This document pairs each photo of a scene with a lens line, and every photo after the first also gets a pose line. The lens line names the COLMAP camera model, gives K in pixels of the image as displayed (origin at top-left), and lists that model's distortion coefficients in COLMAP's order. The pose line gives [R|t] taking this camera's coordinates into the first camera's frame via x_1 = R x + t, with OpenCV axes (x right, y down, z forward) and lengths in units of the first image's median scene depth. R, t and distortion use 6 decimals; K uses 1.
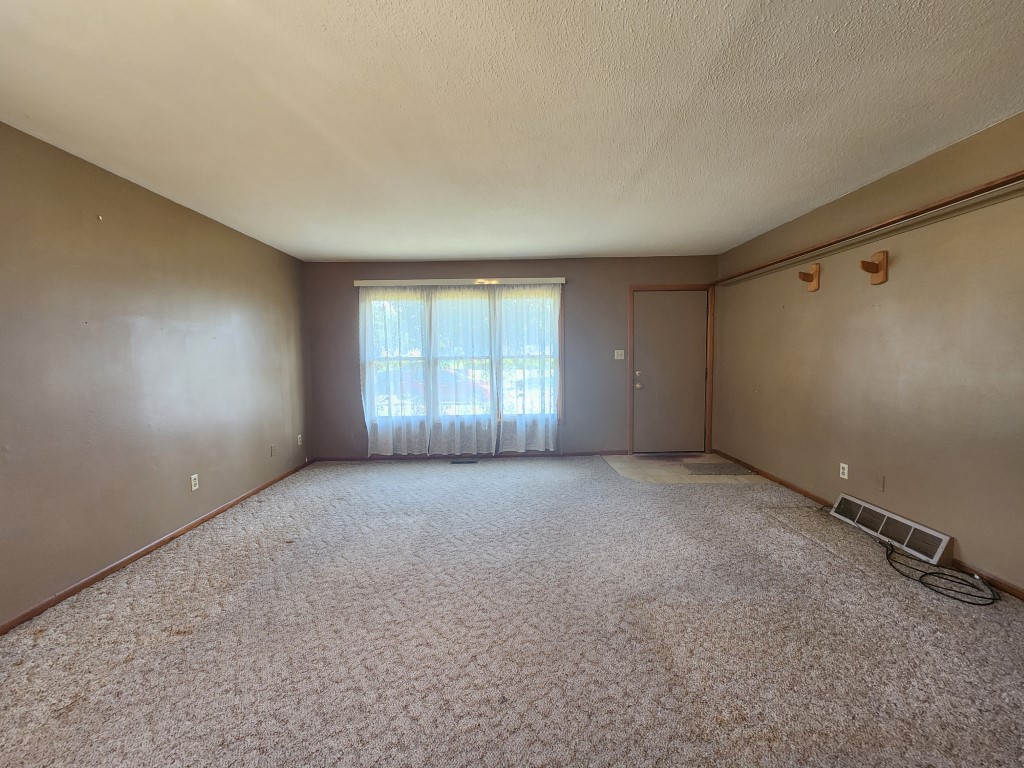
lens RADIAL K [[413.5, 0, 513.1], [0, 413.5, 382.5], [0, 0, 1]] dist [0.000617, -0.000142]
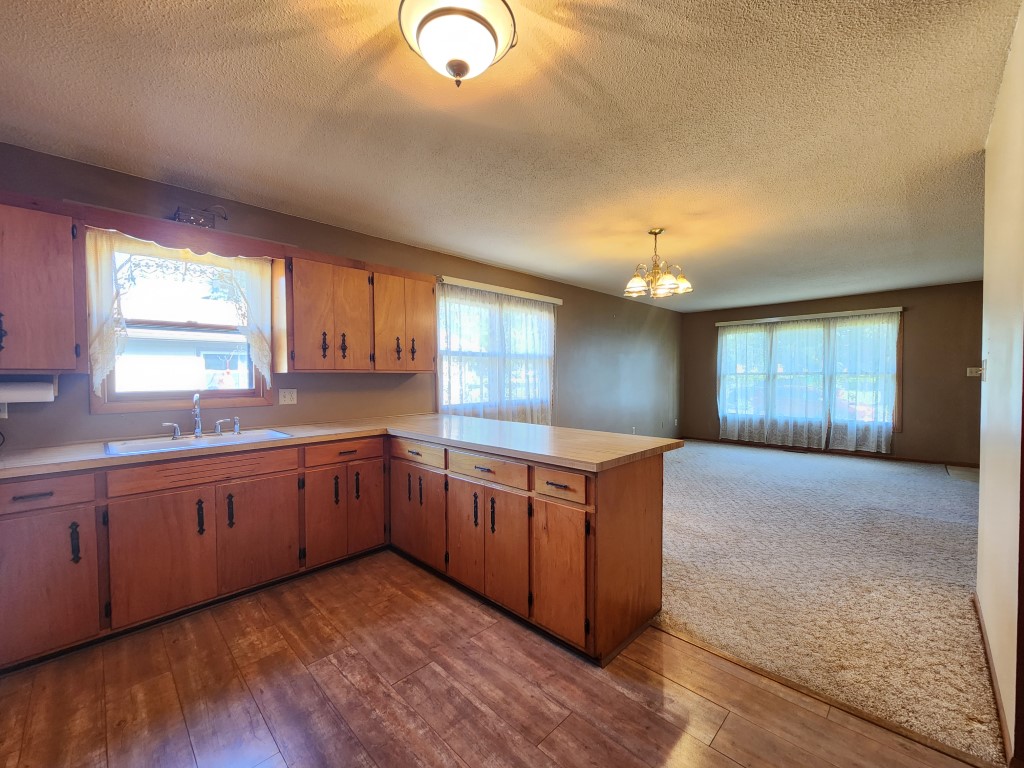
lens RADIAL K [[416.4, 0, 512.0], [0, 416.4, 384.0], [0, 0, 1]] dist [0.000920, -0.000409]
pose [[0.696961, 0.026680, -0.716612, 0.218763], [-0.054284, 0.998403, -0.015624, 0.048748], [0.715051, 0.049790, 0.697297, -0.651997]]
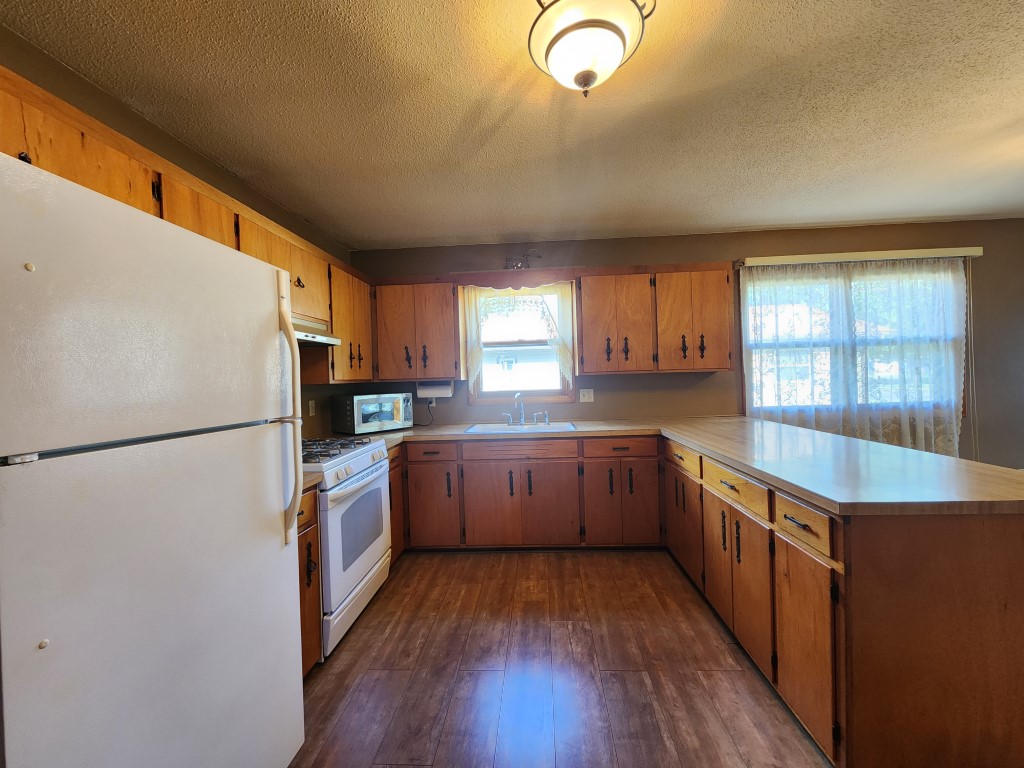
lens RADIAL K [[413.5, 0, 513.1], [0, 413.5, 382.5], [0, 0, 1]] dist [0.000617, -0.000142]
pose [[-0.075191, 0.027899, -0.996779, 0.274899], [-0.035361, 0.998905, 0.030626, 0.034704], [0.996542, 0.037550, -0.074122, -0.519550]]
